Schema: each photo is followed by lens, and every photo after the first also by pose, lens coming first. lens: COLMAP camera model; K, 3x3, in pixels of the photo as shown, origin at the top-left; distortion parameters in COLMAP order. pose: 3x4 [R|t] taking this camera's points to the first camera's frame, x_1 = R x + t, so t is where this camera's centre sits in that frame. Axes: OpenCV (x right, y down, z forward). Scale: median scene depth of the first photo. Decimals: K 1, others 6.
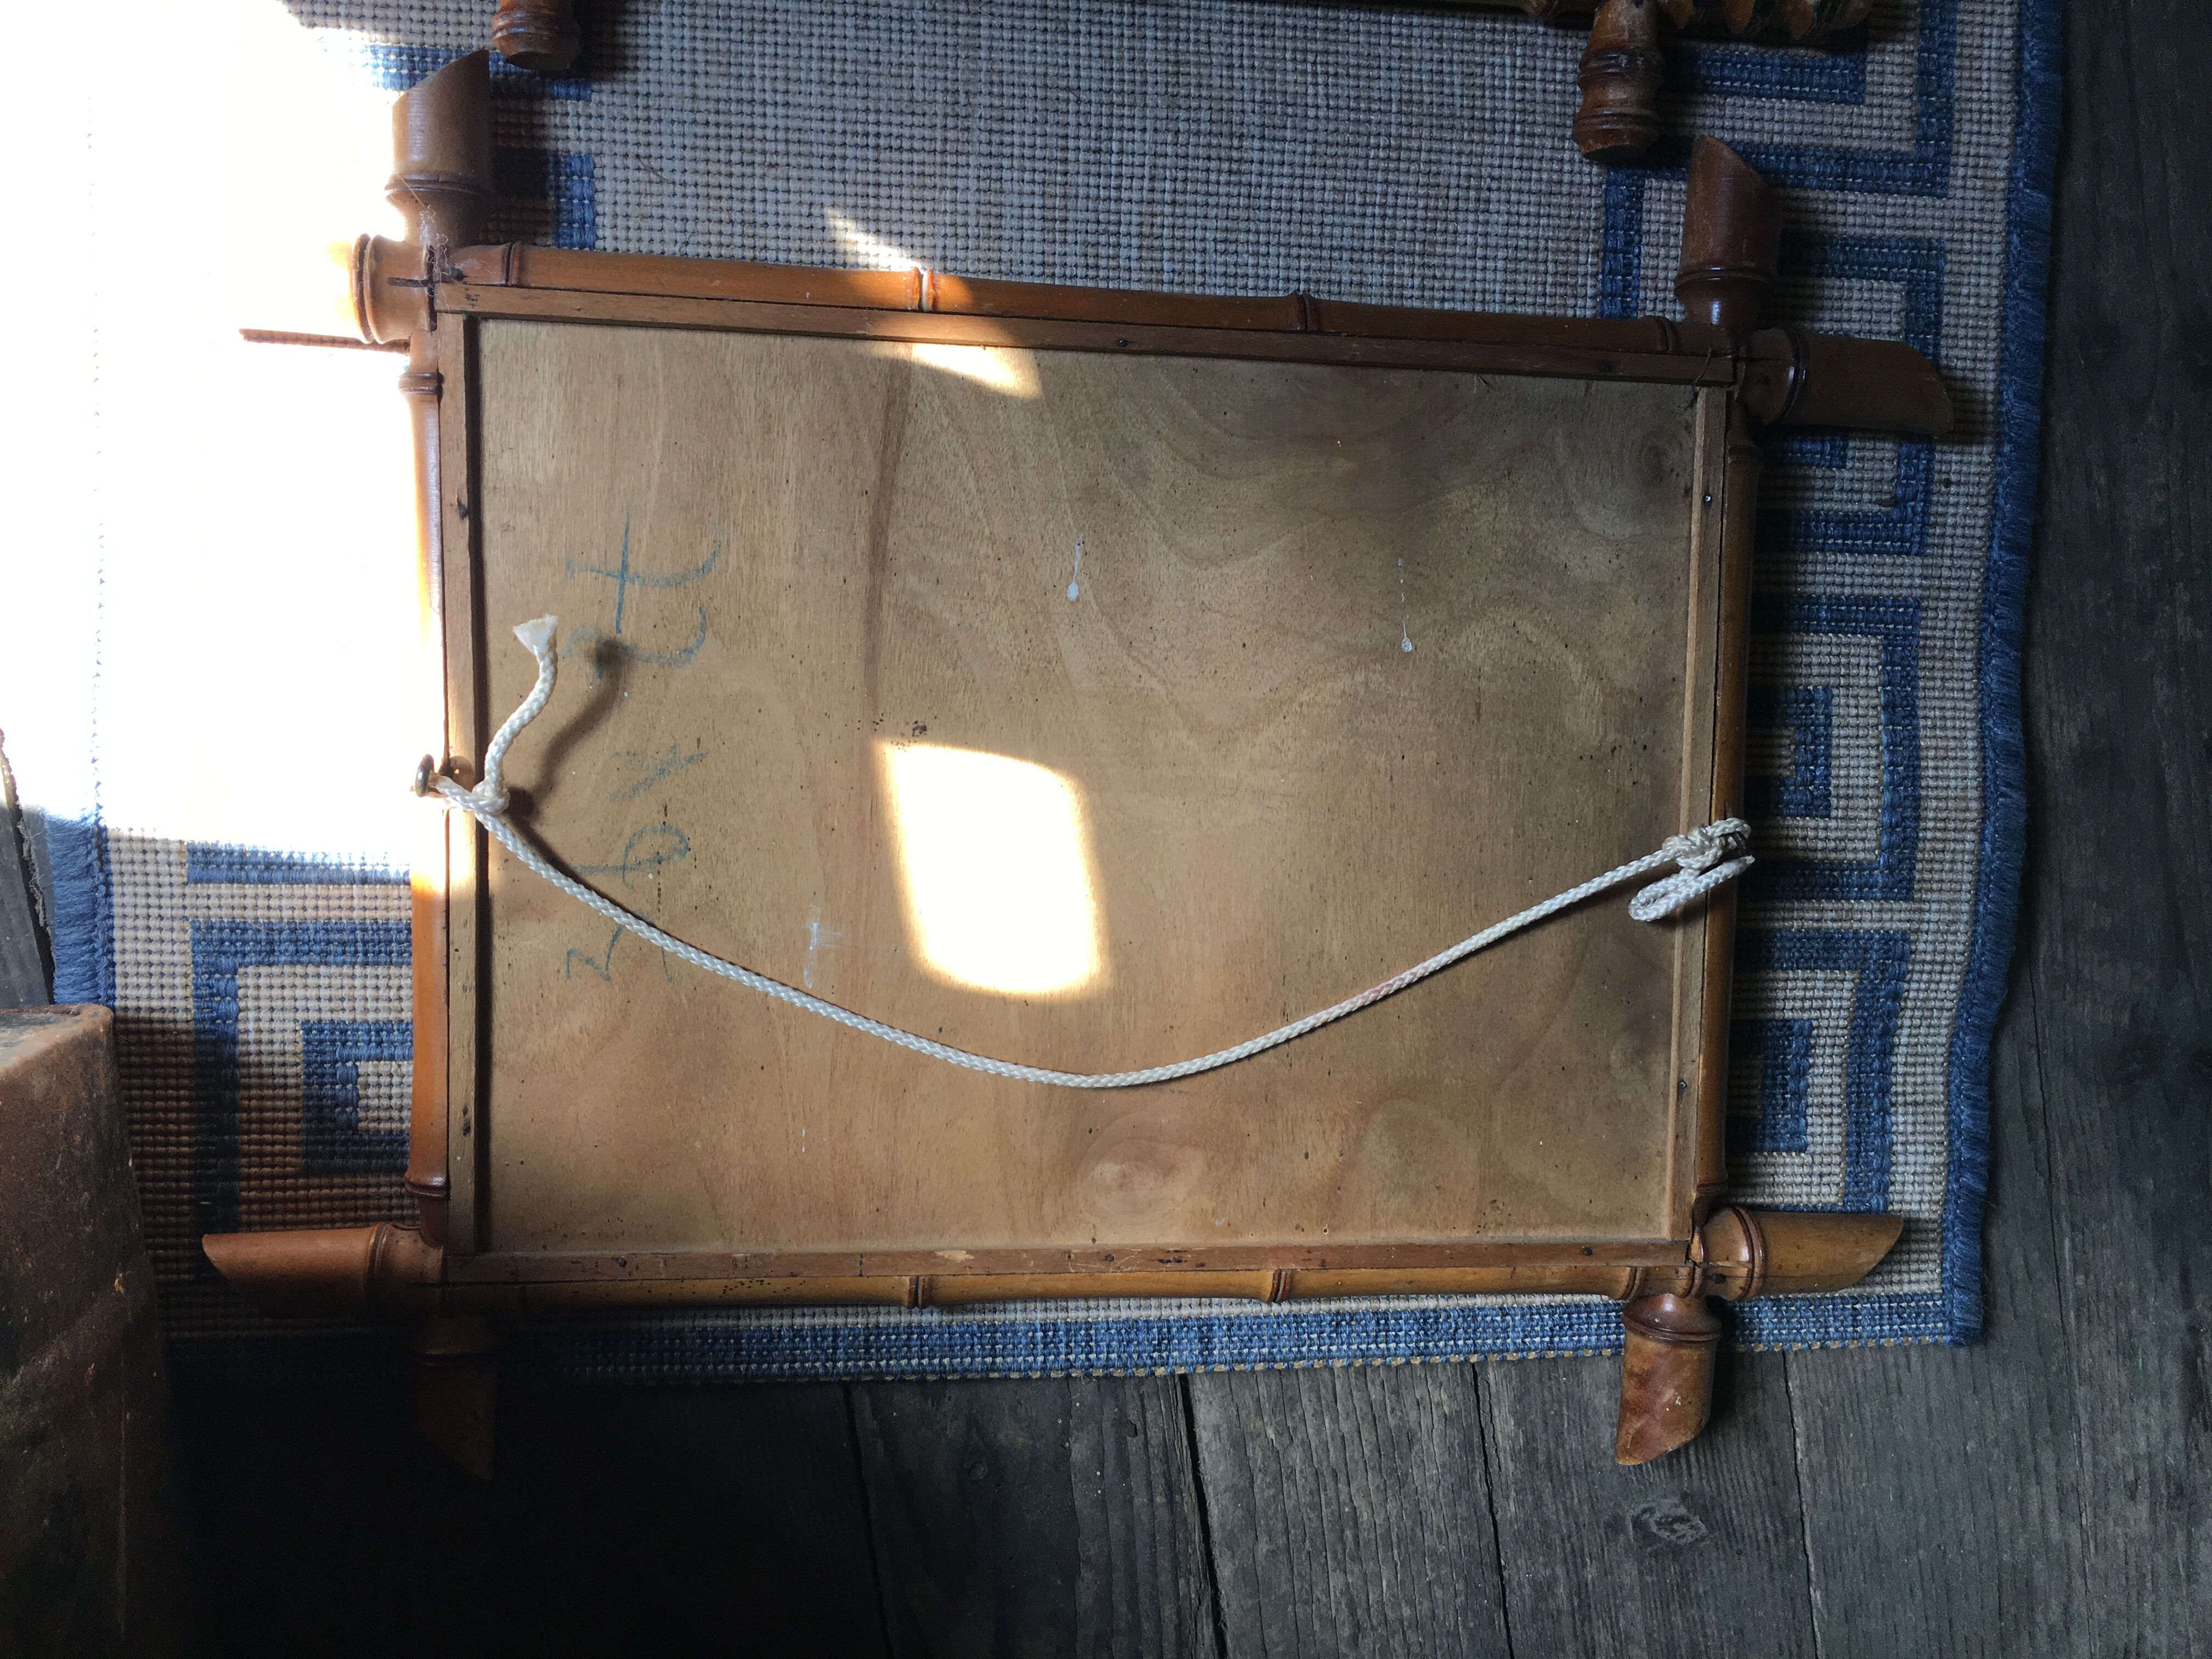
lens RADIAL K [[1892.1, 0, 1106.0], [0, 1892.1, 829.5], [0, 0, 1]] dist [0.077588, -0.131166]
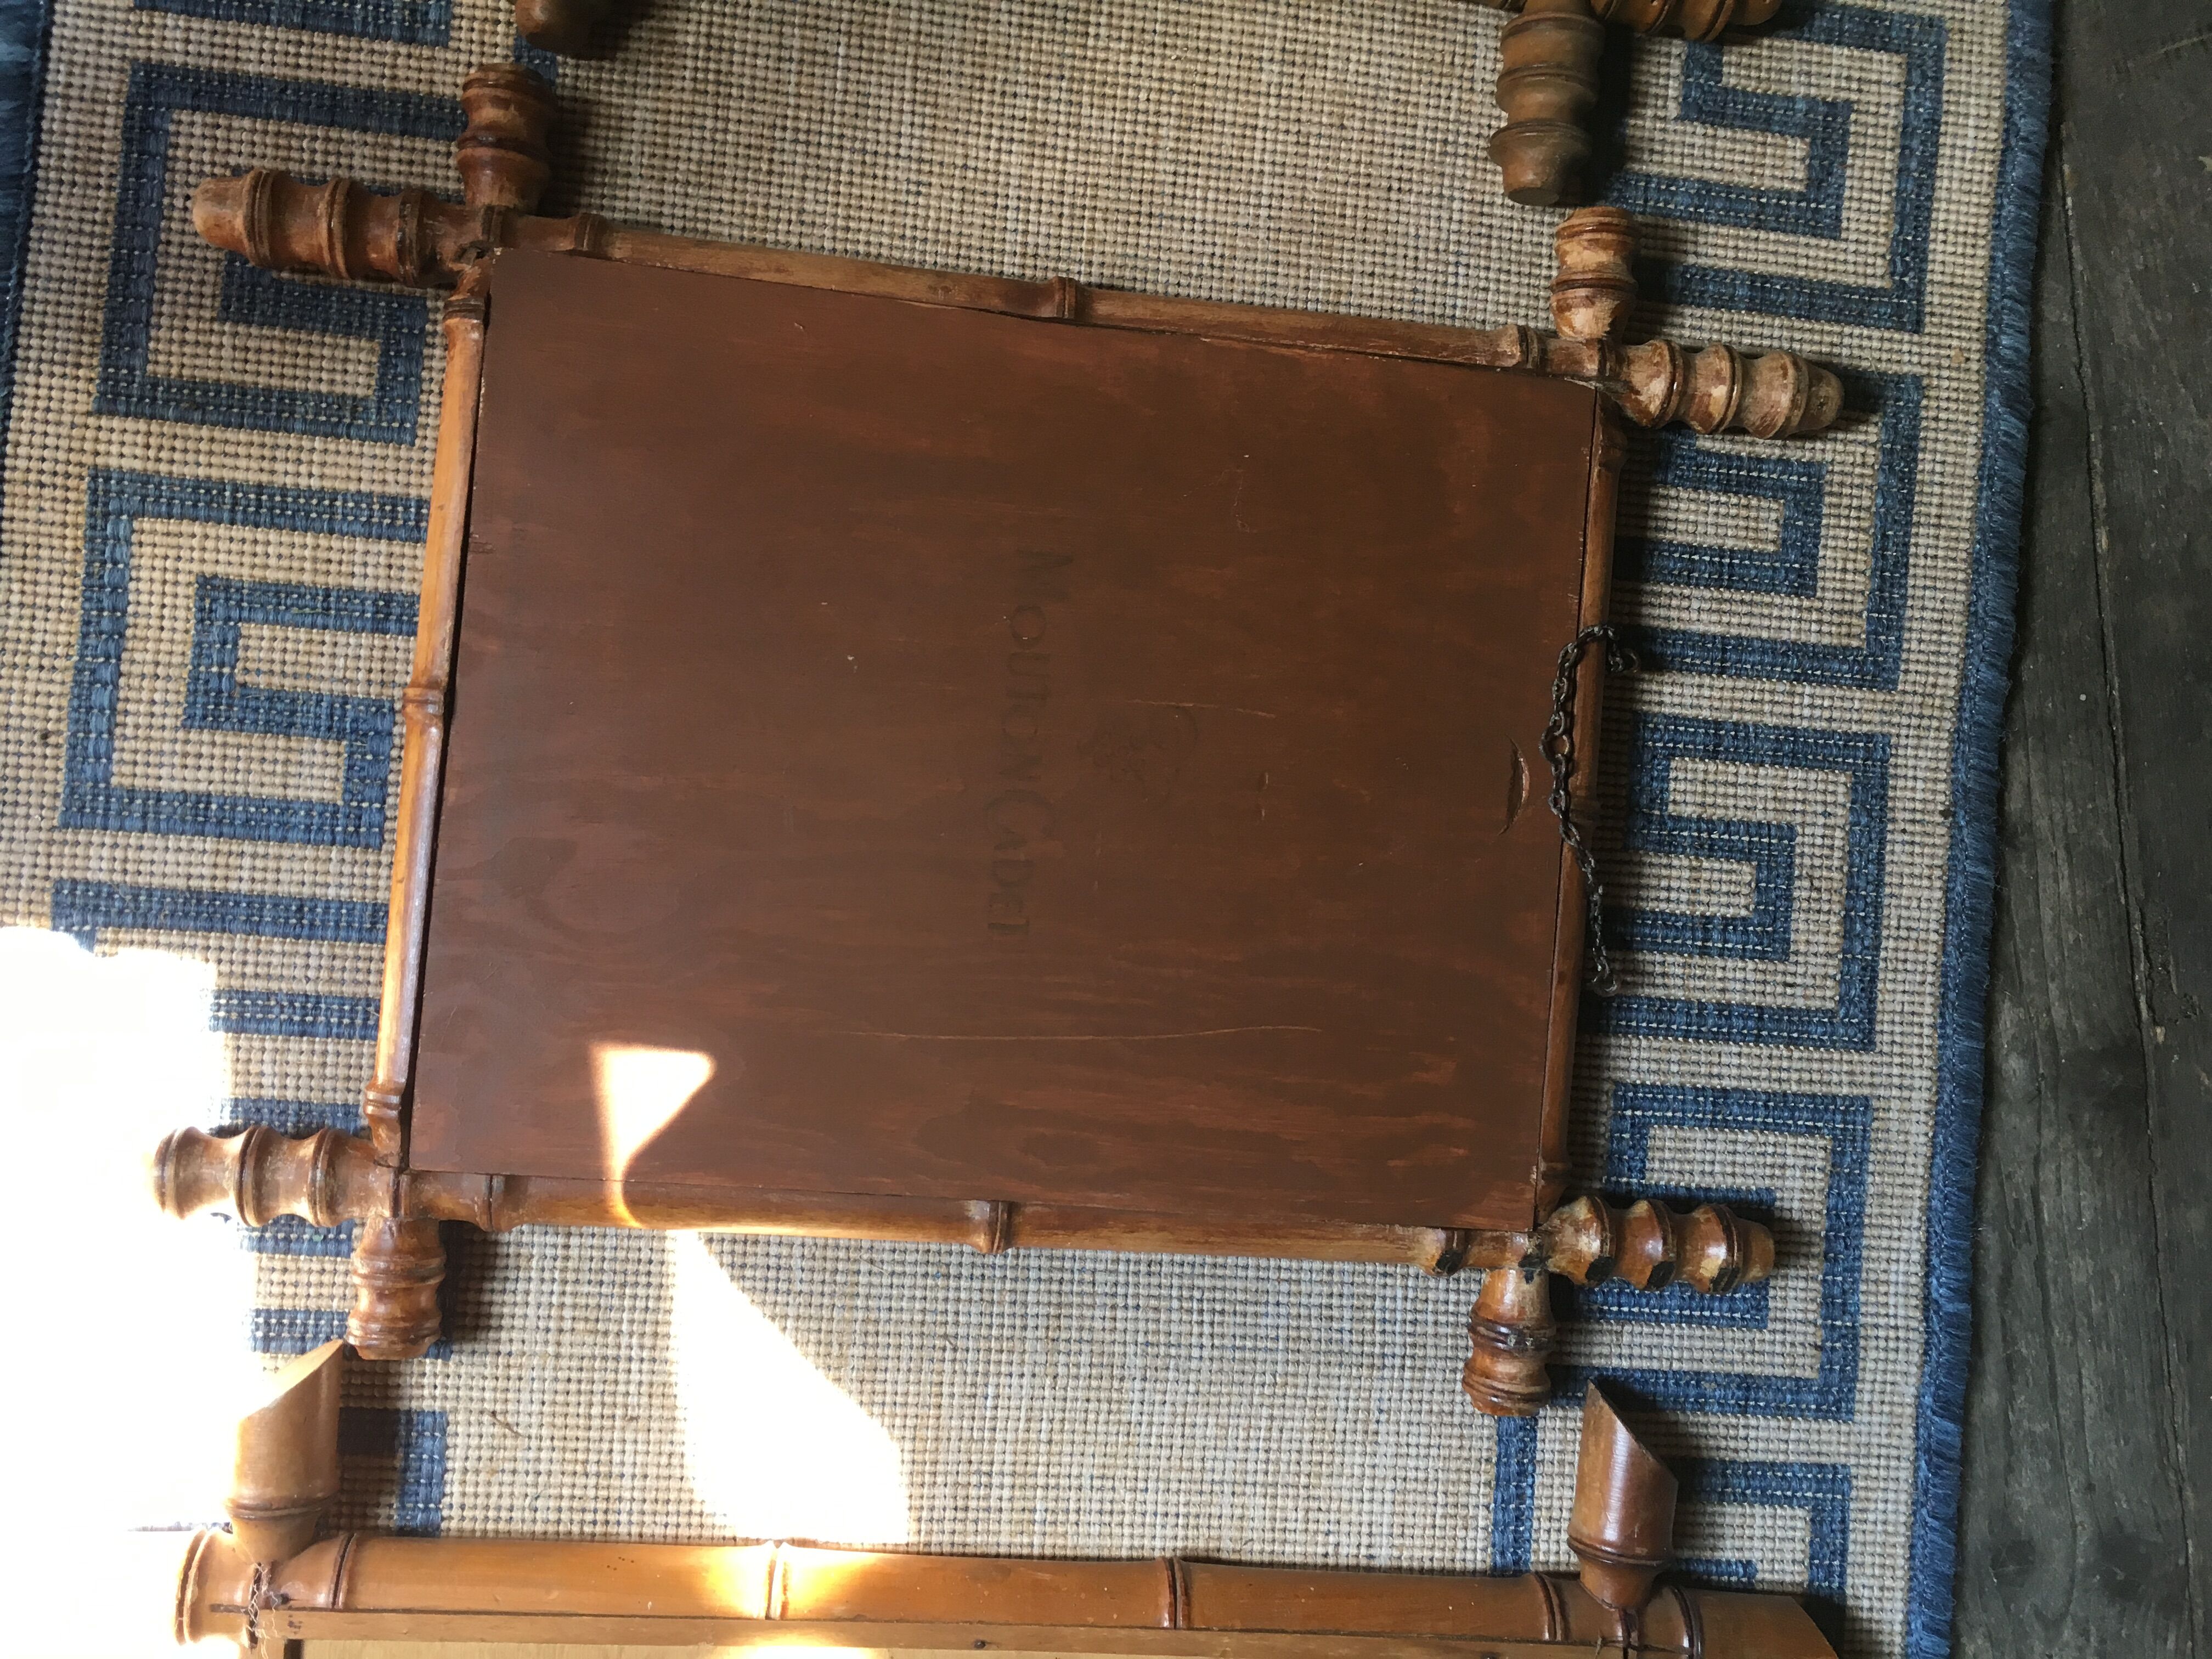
lens RADIAL K [[1892.1, 0, 1106.0], [0, 1892.1, 829.5], [0, 0, 1]] dist [0.077588, -0.131166]
pose [[0.998667, 0.051438, -0.004274, 0.051513], [-0.051572, 0.990982, -0.123671, -0.512336], [-0.002126, 0.123726, 0.992314, -0.001188]]
